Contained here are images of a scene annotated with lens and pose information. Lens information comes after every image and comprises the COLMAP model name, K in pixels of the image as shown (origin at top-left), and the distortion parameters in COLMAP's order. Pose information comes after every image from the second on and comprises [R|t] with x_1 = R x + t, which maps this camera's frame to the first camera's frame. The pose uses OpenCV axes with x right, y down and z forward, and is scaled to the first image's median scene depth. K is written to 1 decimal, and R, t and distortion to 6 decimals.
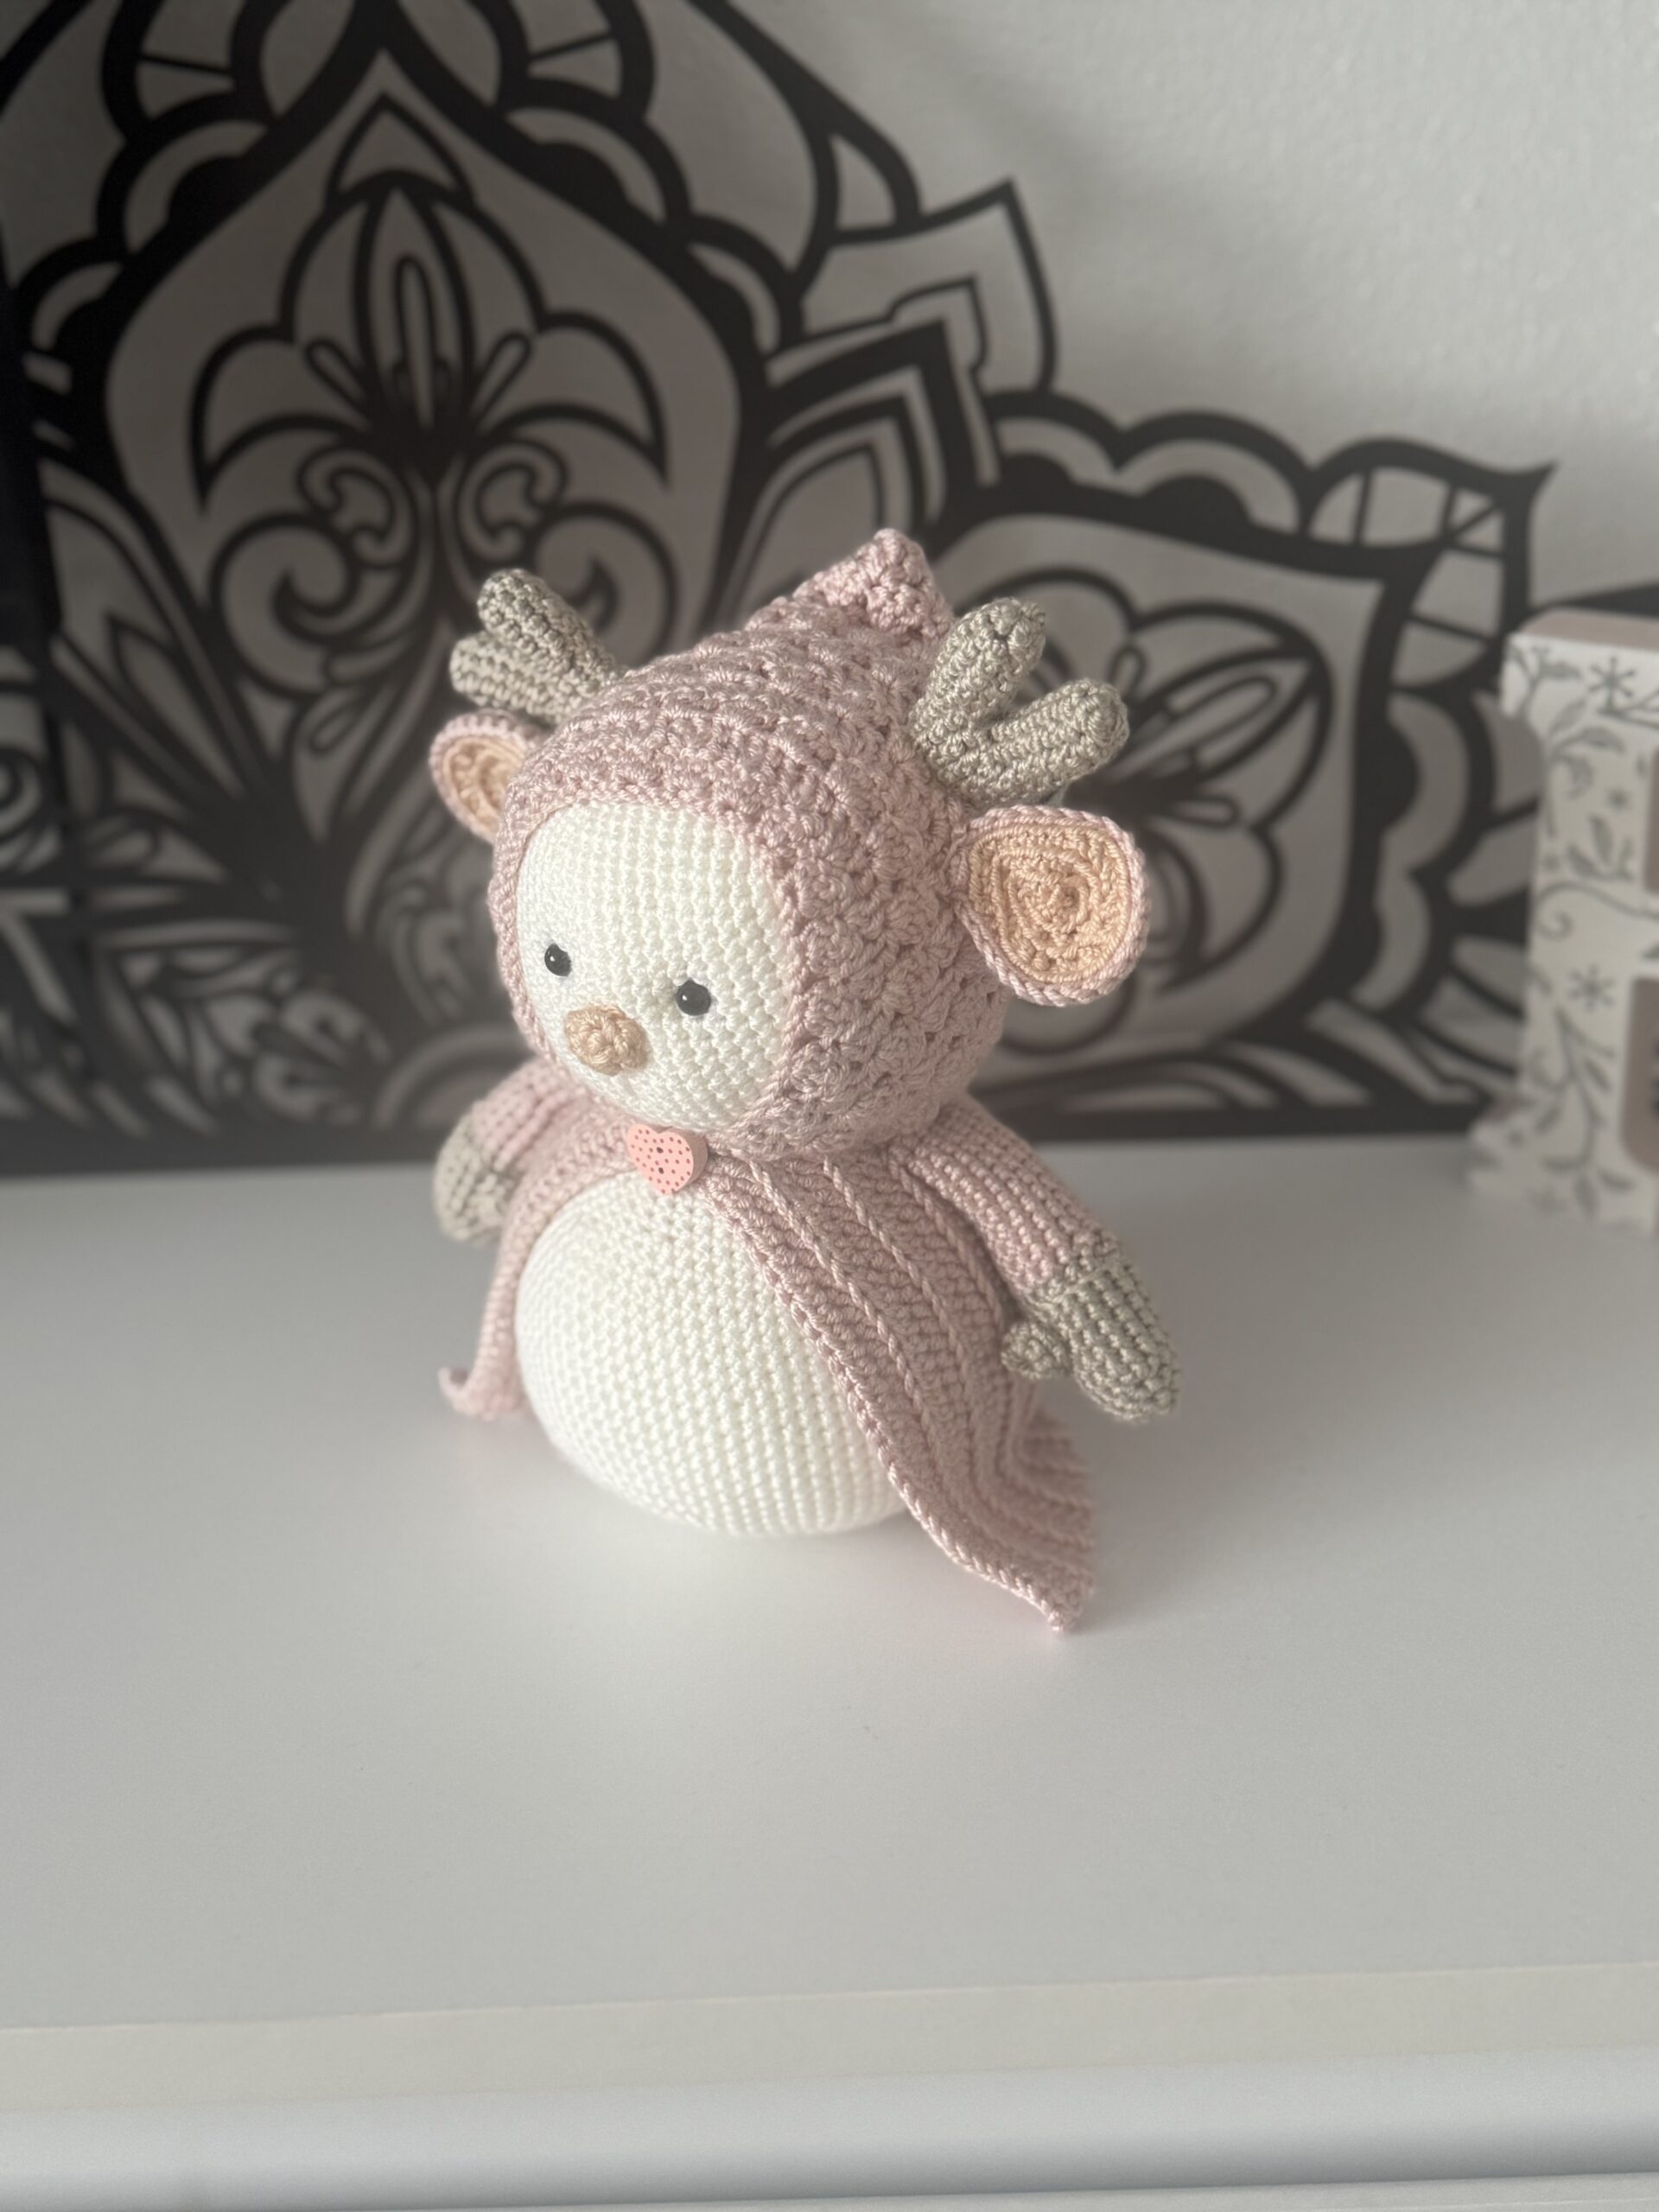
lens RADIAL K [[2701.3, 0, 829.5], [0, 2701.3, 1106.0], [0, 0, 1]] dist [0.210417, -0.645845]
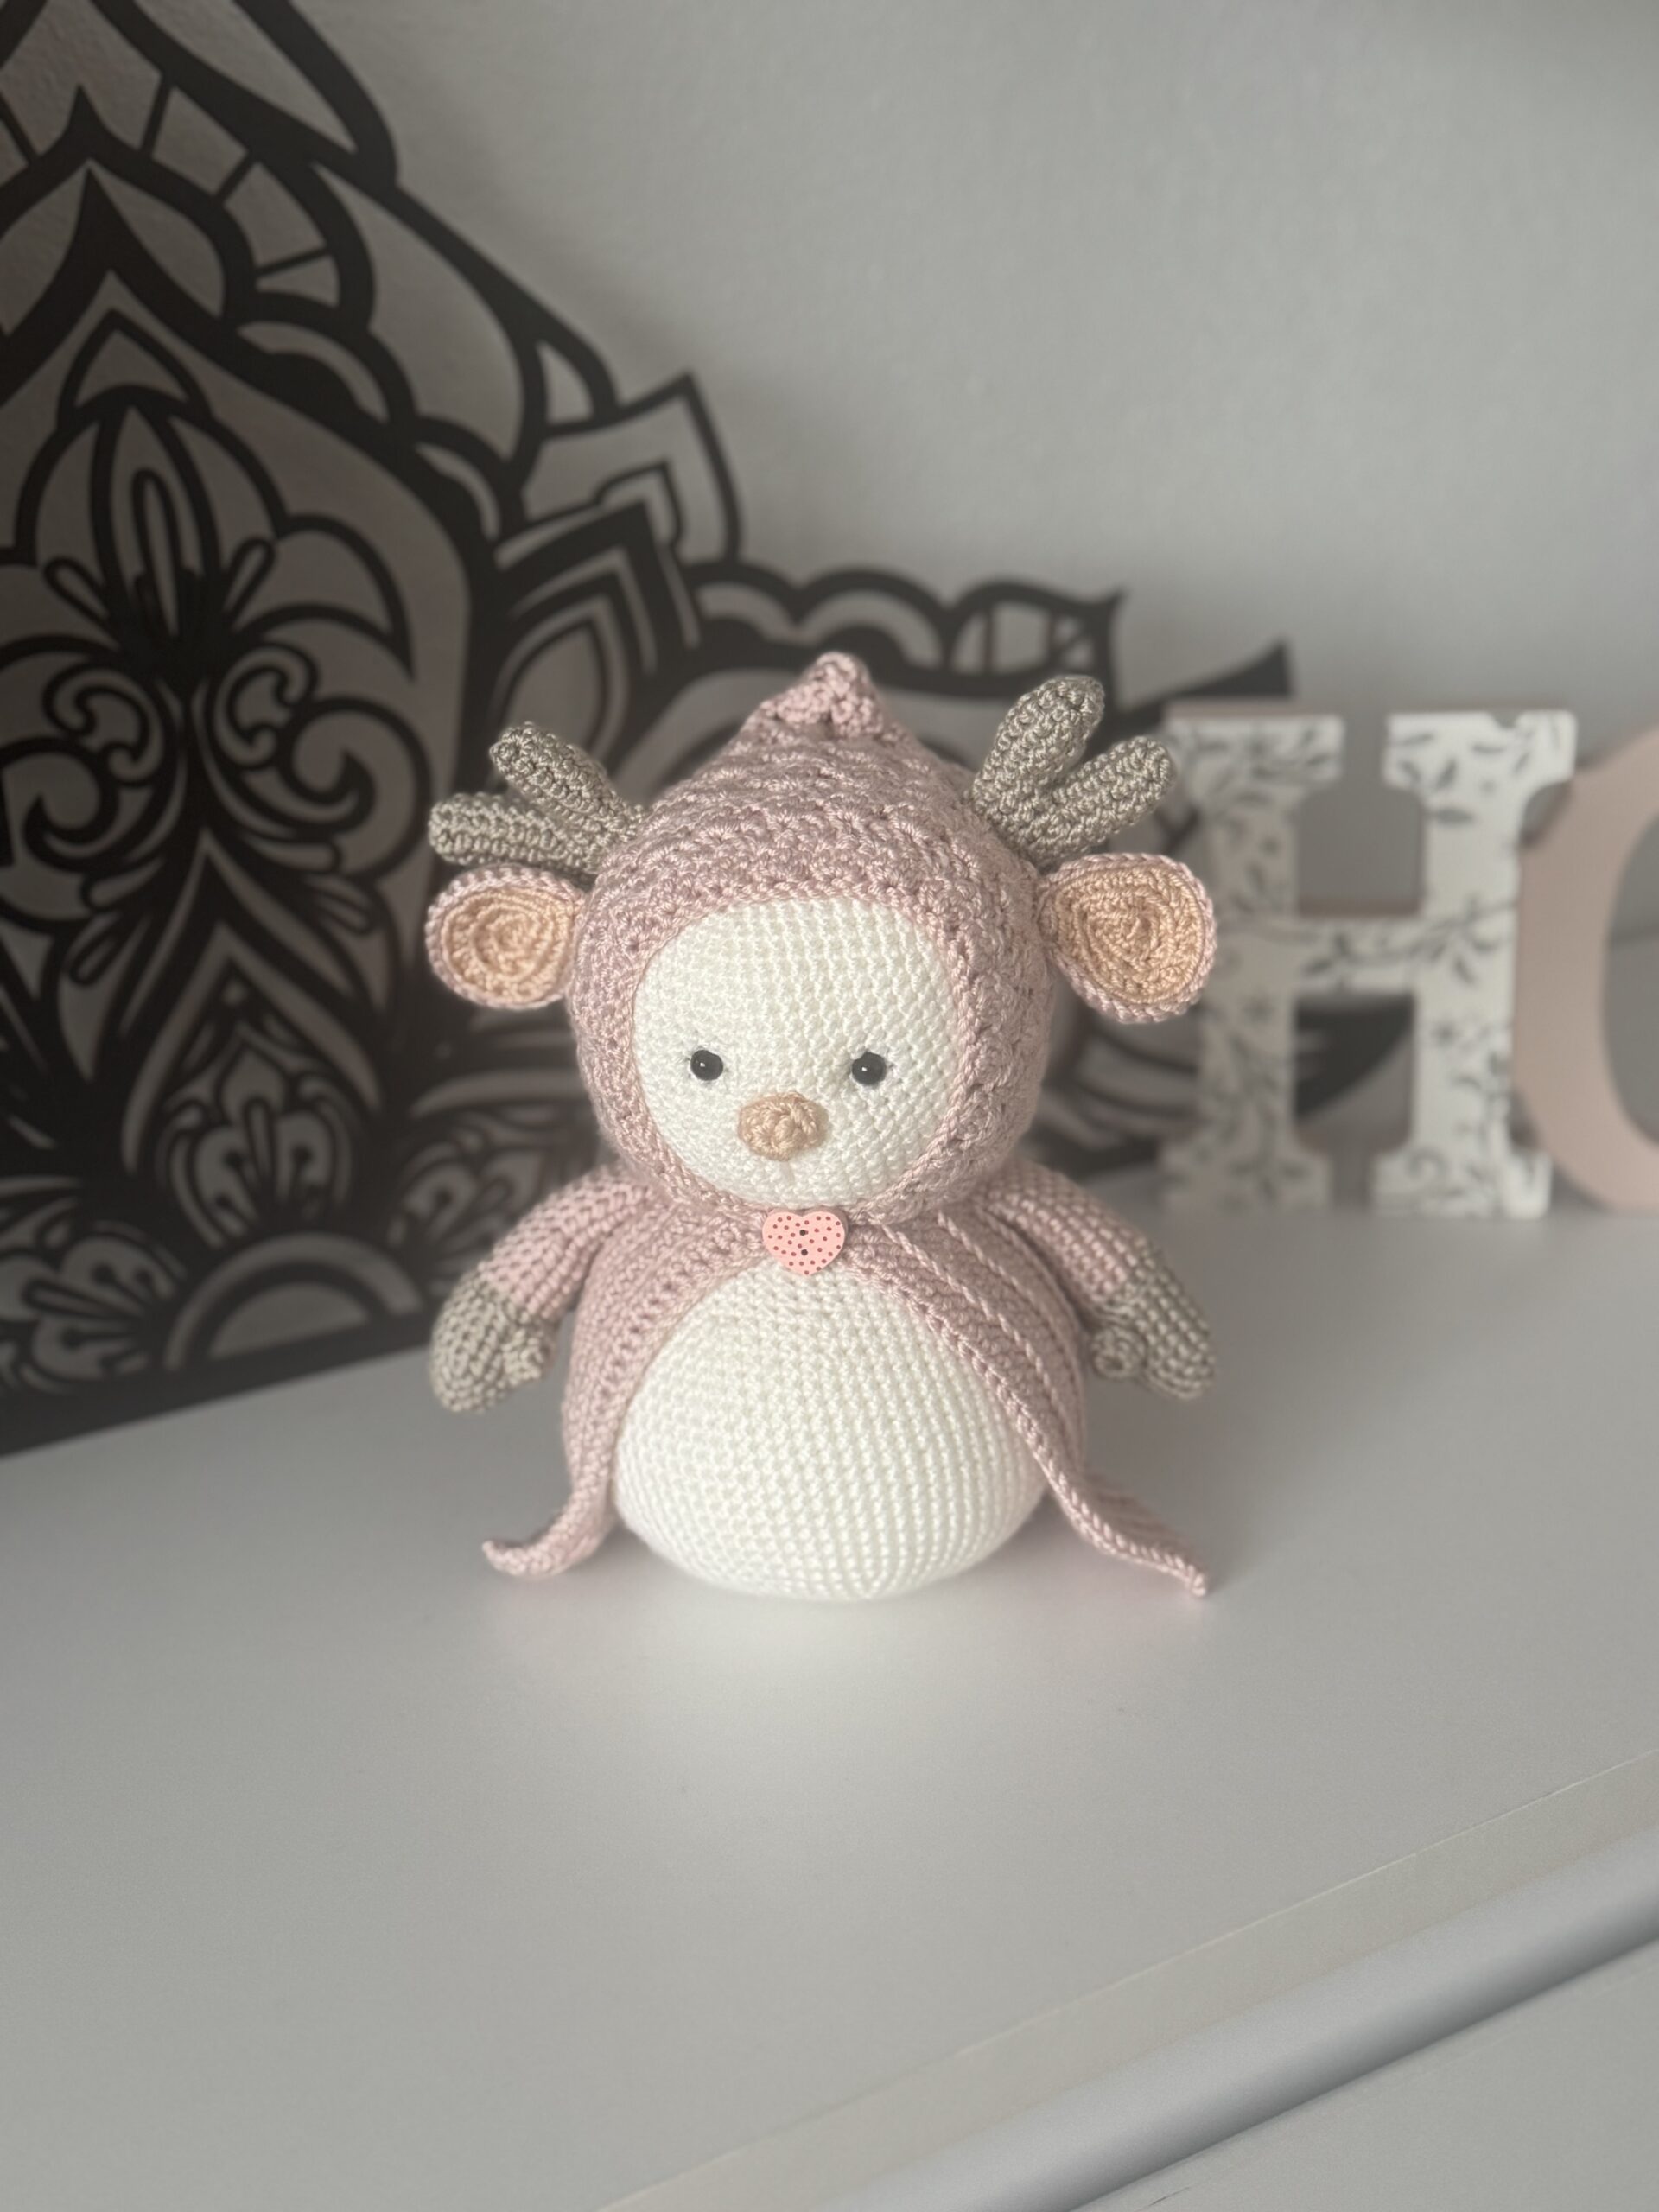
lens RADIAL K [[2701.3, 0, 829.5], [0, 2701.3, 1106.0], [0, 0, 1]] dist [0.210417, -0.645845]
pose [[0.869461, -0.164816, 0.465697, -0.495701], [0.216355, 0.974528, -0.059039, 0.030191], [-0.444104, 0.152088, 0.882973, 0.054124]]
